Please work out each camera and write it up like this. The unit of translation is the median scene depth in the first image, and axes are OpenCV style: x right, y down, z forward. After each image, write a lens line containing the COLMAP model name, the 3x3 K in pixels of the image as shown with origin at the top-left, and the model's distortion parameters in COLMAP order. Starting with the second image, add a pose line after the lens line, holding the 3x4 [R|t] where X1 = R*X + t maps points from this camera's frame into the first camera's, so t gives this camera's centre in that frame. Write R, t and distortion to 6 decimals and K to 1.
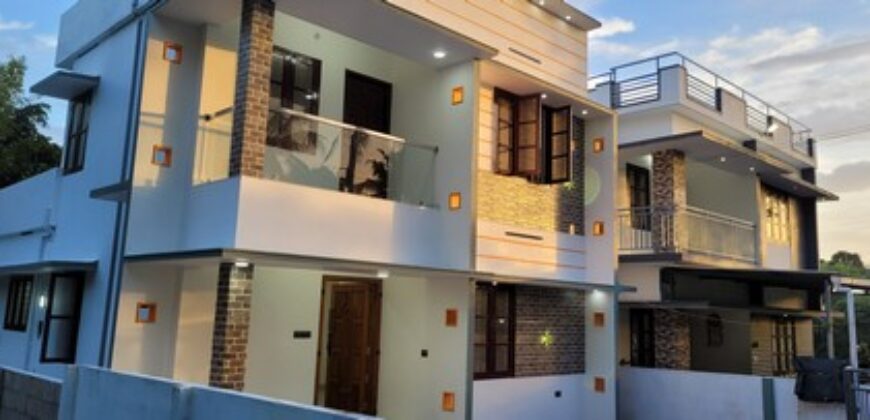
lens RADIAL K [[691.4, 0, 441.0], [0, 691.4, 206.3], [0, 0, 1]] dist [0.026545, -0.009089]
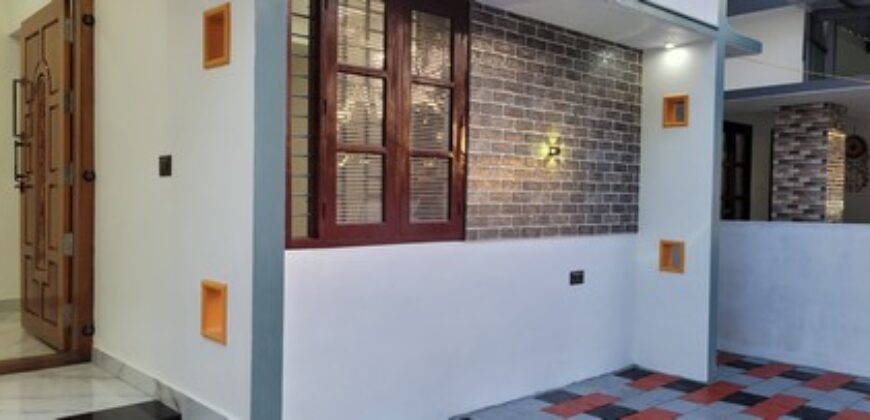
lens RADIAL K [[691.4, 0, 435.8], [0, 691.4, 211.1], [0, 0, 1]] dist [0.026545, -0.009089]
pose [[0.999195, -0.011669, -0.038376, 0.100703], [0.018325, 0.983868, 0.177956, 0.155462], [0.035680, -0.178516, 0.983290, 0.596048]]
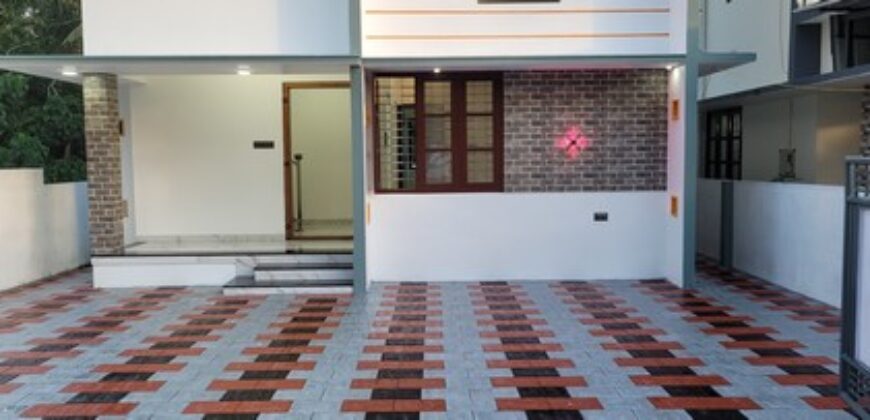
lens RADIAL K [[691.4, 0, 435.5], [0, 691.4, 209.8], [0, 0, 1]] dist [0.026545, -0.009089]
pose [[0.715600, 0.020035, -0.698223, 0.568181], [0.137649, 0.975943, 0.169078, 0.121463], [0.684813, -0.217102, 0.695627, 0.393018]]
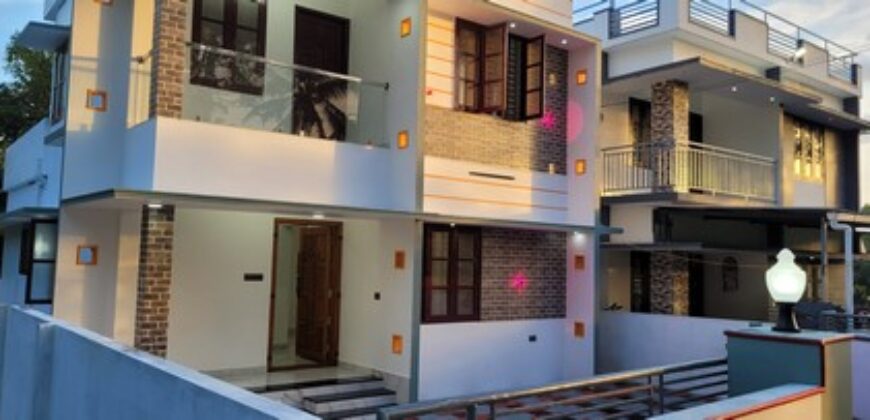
lens RADIAL K [[691.4, 0, 422.4], [0, 691.4, 212.4], [0, 0, 1]] dist [0.026545, -0.009089]
pose [[0.992167, -0.012570, -0.124286, 0.143046], [0.022726, 0.996484, 0.080641, 0.014179], [0.122835, -0.082834, 0.988964, 0.040196]]
